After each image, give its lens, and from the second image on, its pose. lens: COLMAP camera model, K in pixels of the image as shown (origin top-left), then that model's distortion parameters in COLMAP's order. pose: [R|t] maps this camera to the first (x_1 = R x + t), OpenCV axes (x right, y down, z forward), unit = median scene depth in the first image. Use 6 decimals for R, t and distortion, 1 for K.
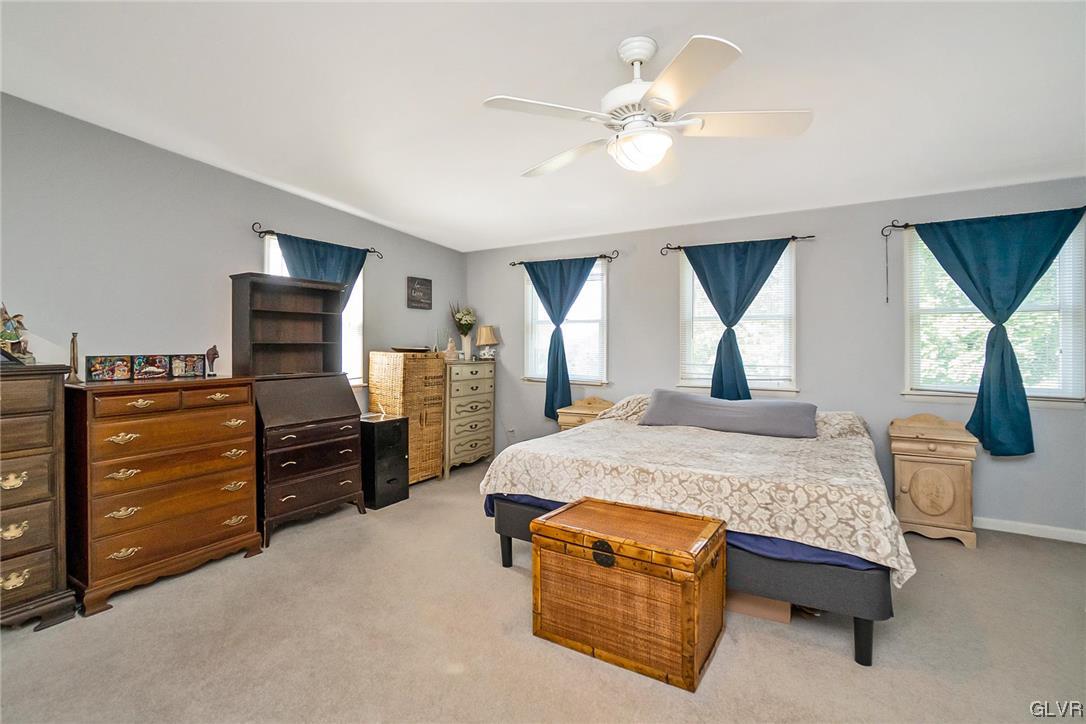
lens RADIAL K [[492.4, 0, 536.6], [0, 492.4, 357.7], [0, 0, 1]] dist [-0.060671, 0.024746]
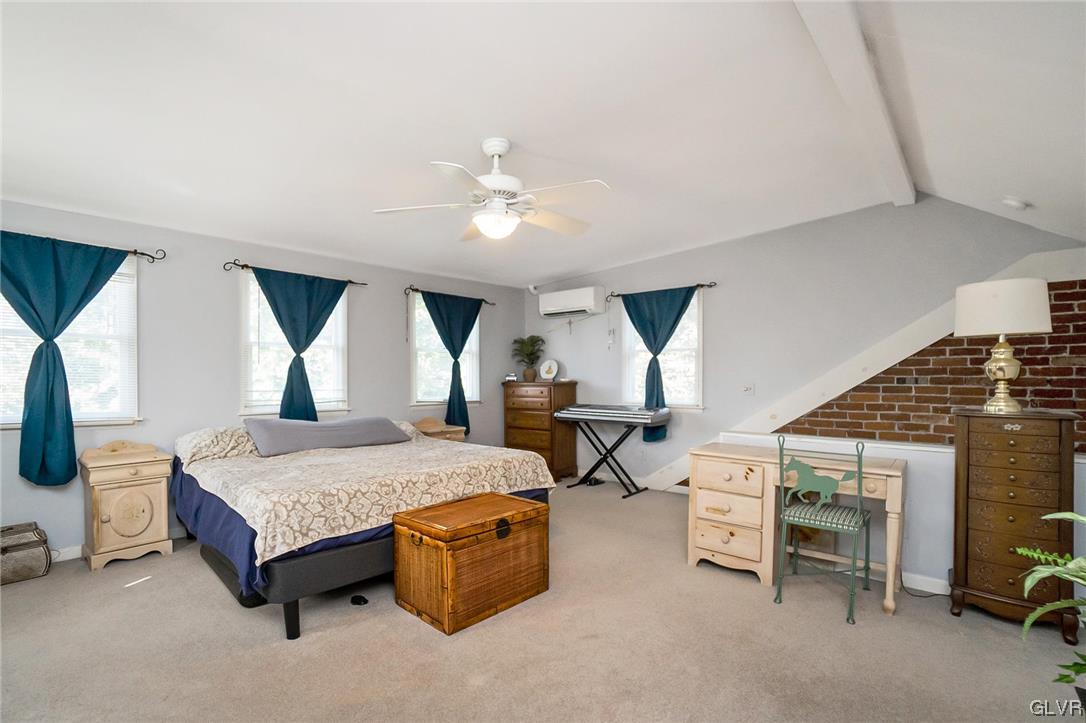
lens RADIAL K [[495.2, 0, 495.6], [0, 495.2, 395.1], [0, 0, 1]] dist [-0.018470, 0.024040]
pose [[0.249128, -0.044101, 0.967466, -0.575799], [0.022930, 0.998951, 0.039631, -0.006706], [-0.968199, 0.012310, 0.249878, 0.340560]]
